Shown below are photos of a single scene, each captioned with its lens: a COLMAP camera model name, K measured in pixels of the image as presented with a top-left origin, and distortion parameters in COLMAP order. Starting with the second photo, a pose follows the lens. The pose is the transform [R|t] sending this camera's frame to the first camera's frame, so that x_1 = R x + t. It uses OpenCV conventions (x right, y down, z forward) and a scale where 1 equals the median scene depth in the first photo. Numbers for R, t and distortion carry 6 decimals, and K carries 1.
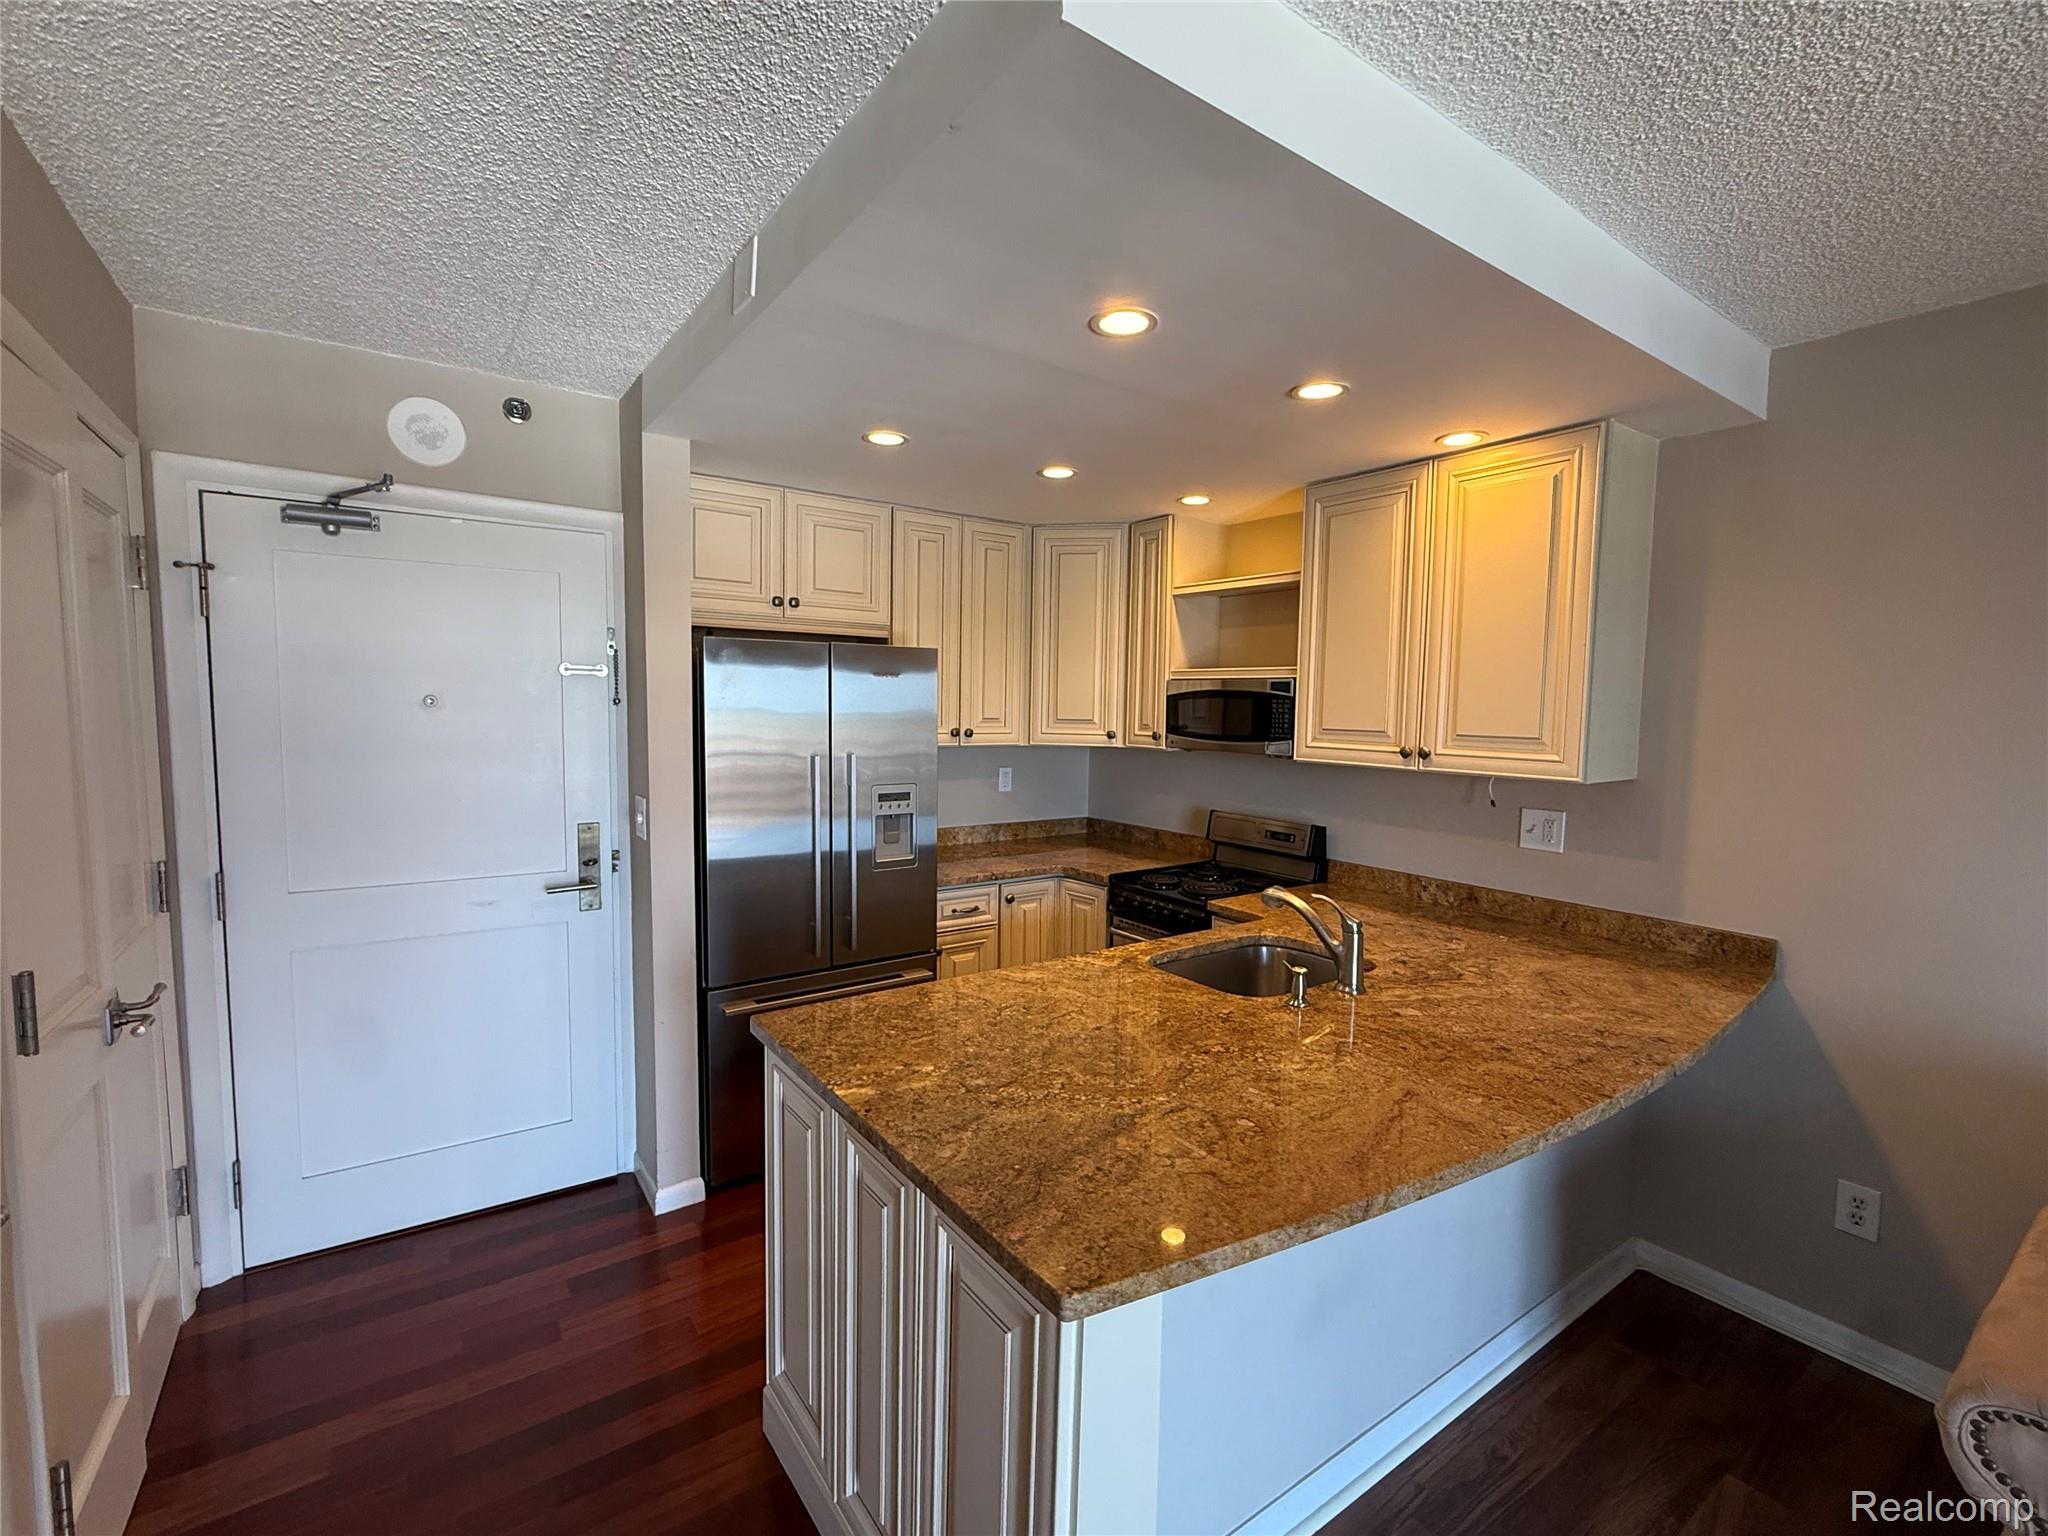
lens RADIAL K [[903.6, 0, 1032.7], [0, 903.6, 771.1], [0, 0, 1]] dist [0.000930, 0.000144]
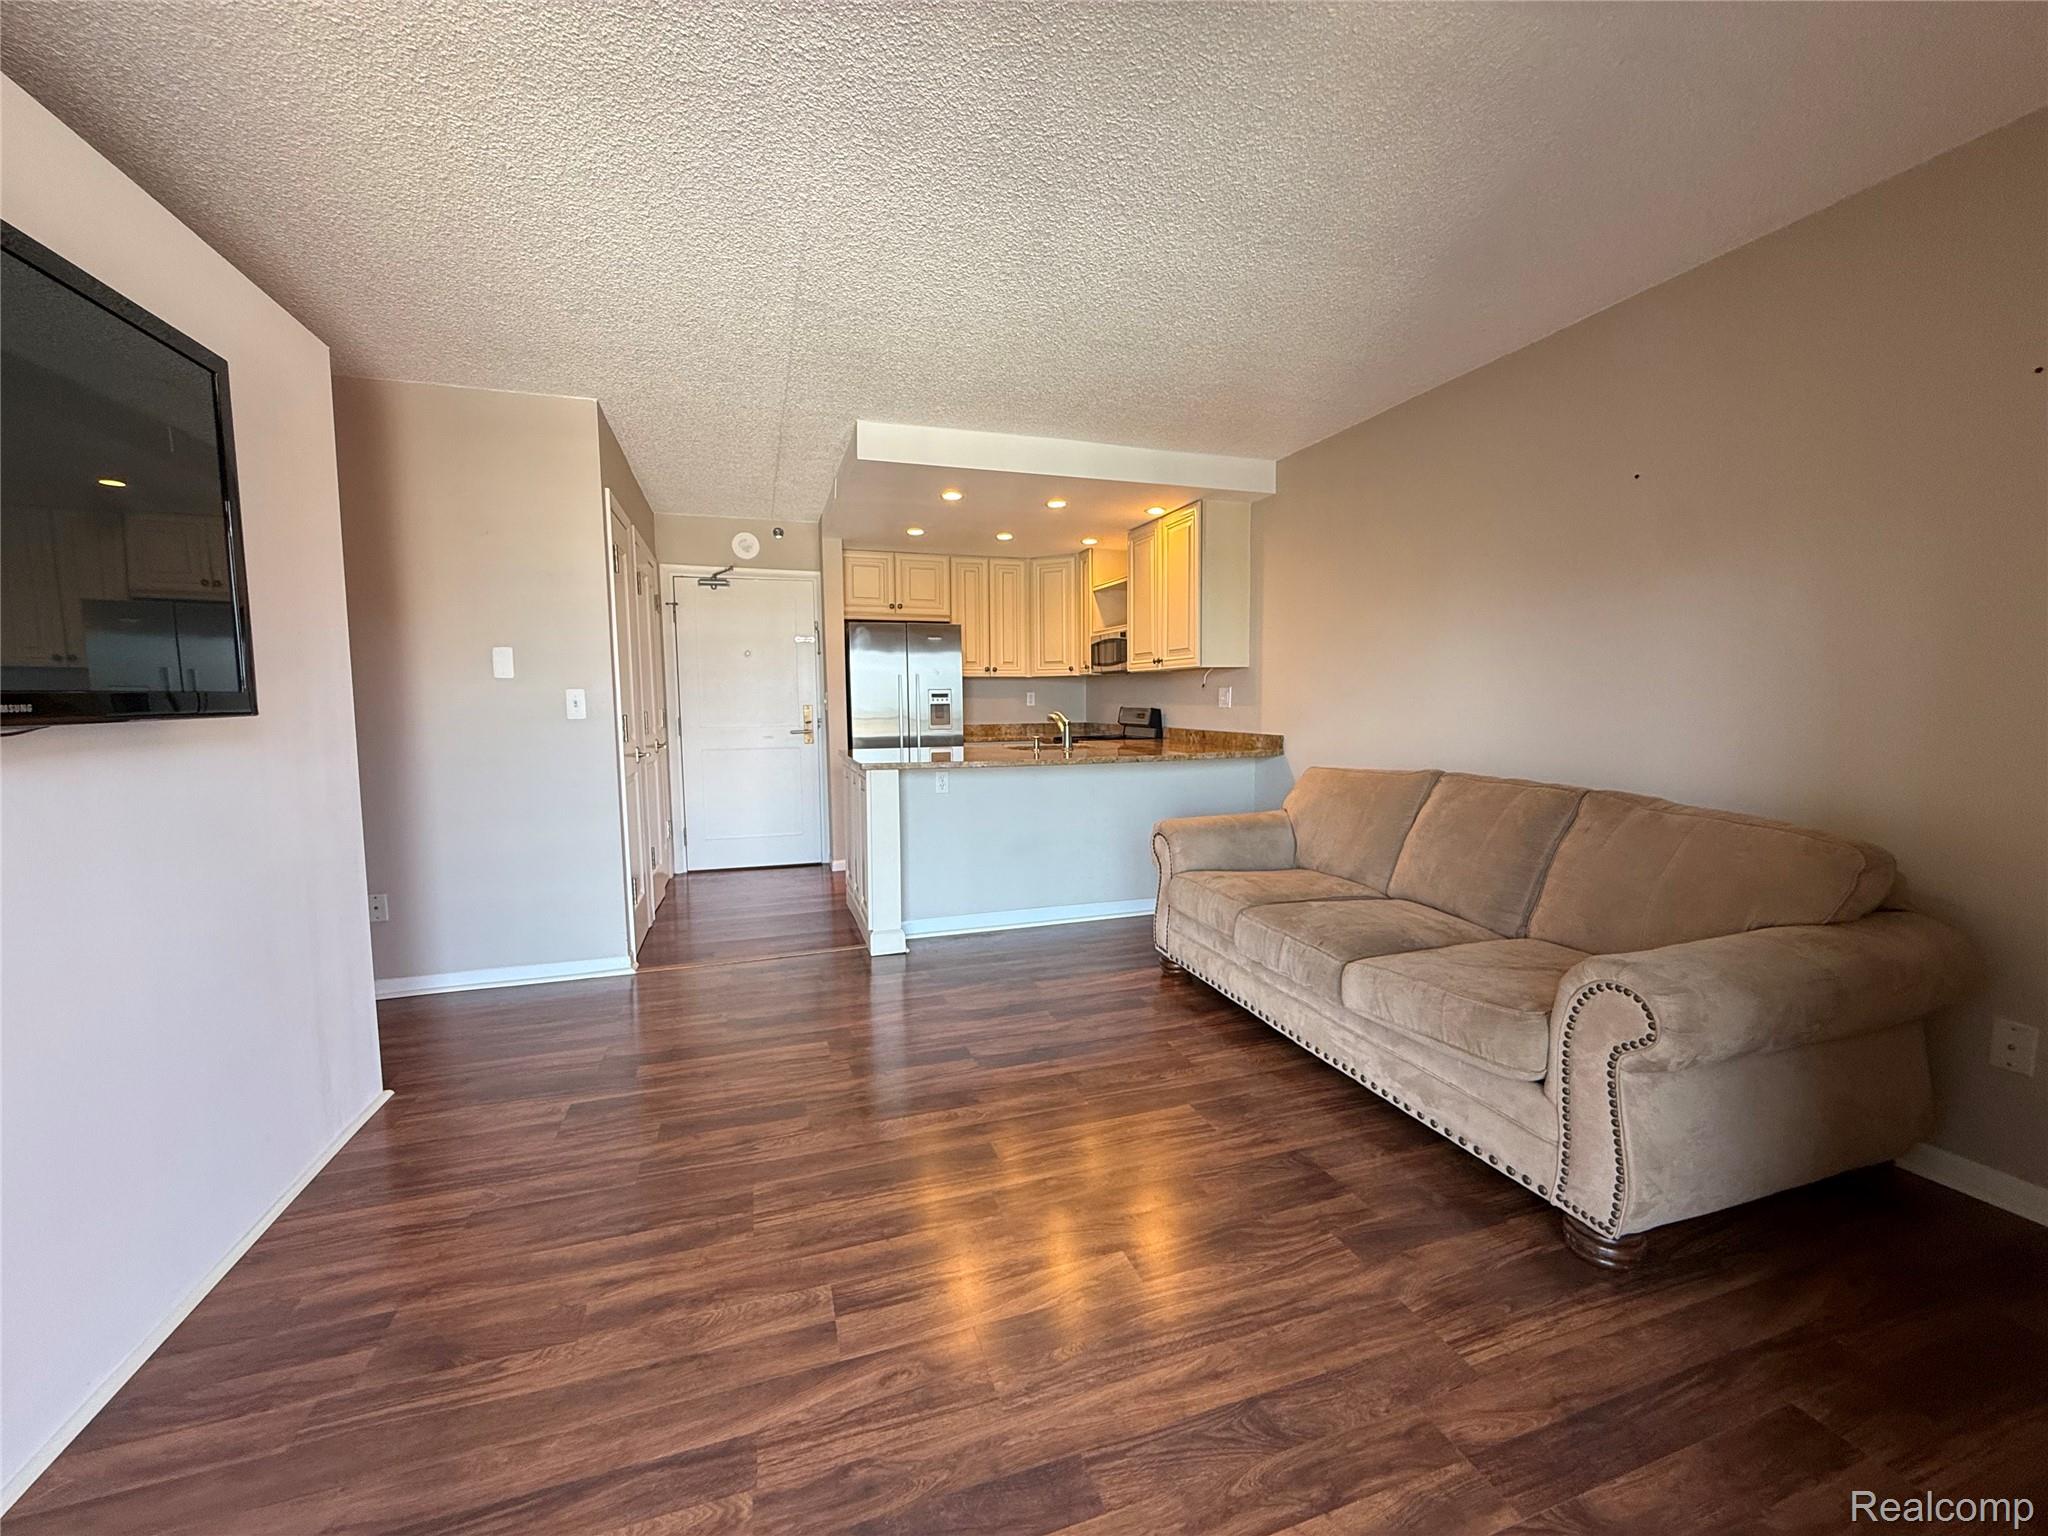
lens RADIAL K [[813.9, 0, 1024.0], [0, 813.9, 768.0], [0, 0, 1]] dist [-0.000910, -0.000083]
pose [[0.957245, -0.000129, -0.289280, 0.653615], [0.002573, 0.999964, 0.008070, 0.204683], [0.289268, -0.008469, 0.957211, -0.854351]]
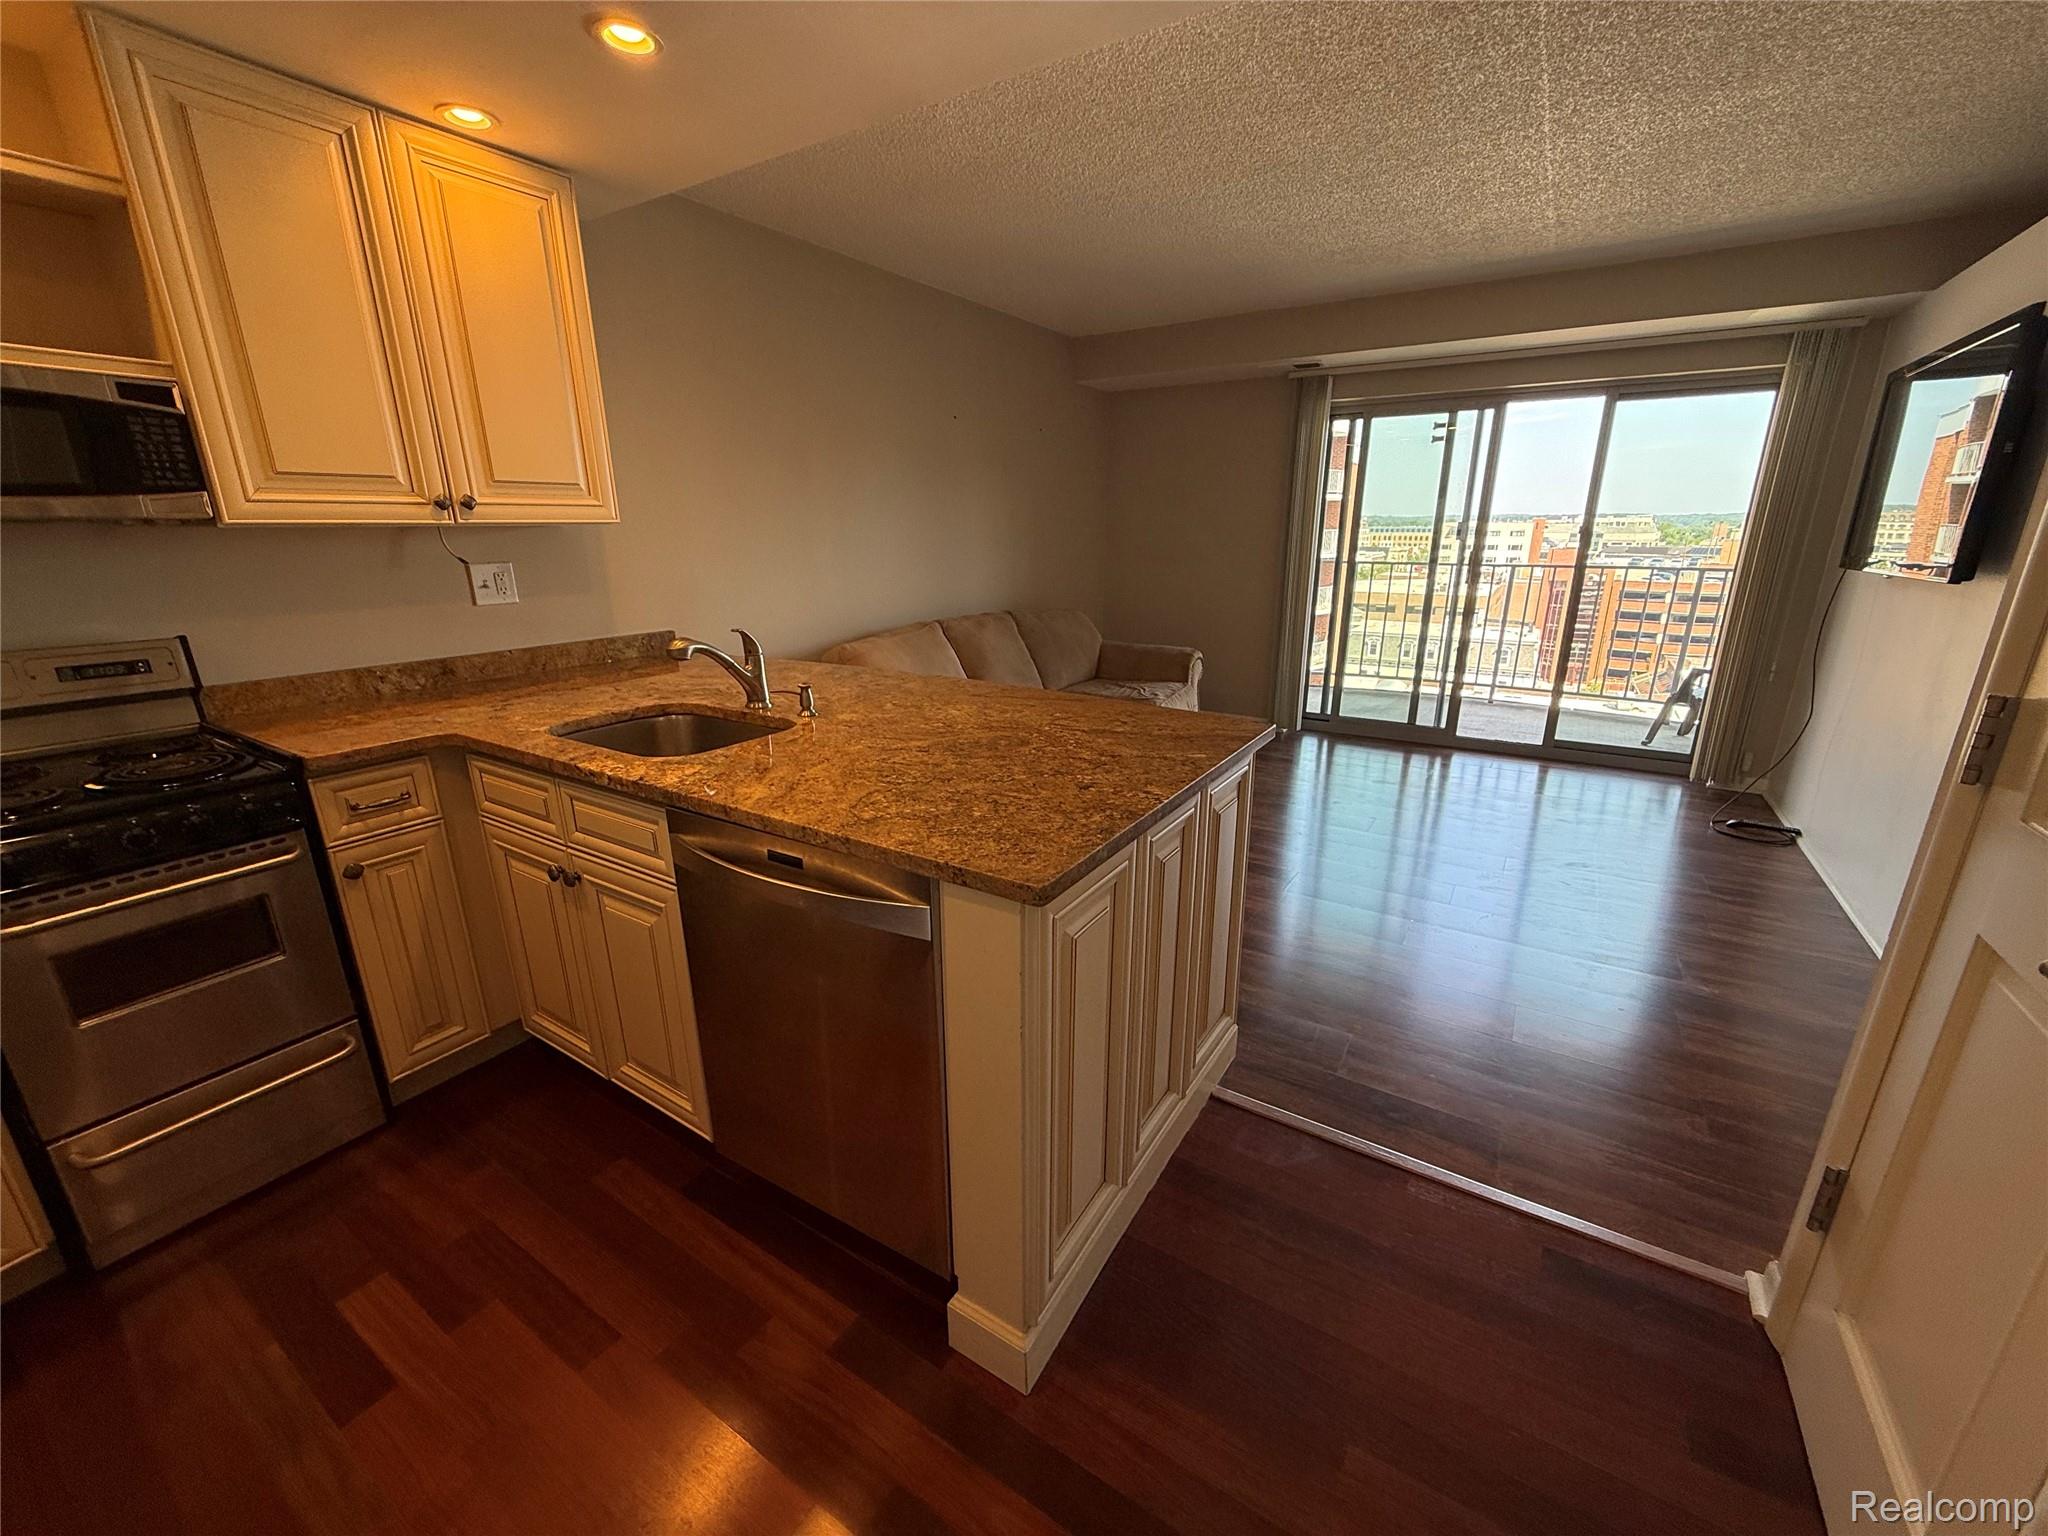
lens RADIAL K [[813.9, 0, 1024.0], [0, 813.9, 768.0], [0, 0, 1]] dist [-0.000910, -0.000083]
pose [[-0.372968, -0.280773, 0.884342, -0.522023], [0.072221, 0.941438, 0.329360, 0.001684], [-0.925029, 0.186708, -0.330849, 0.782241]]
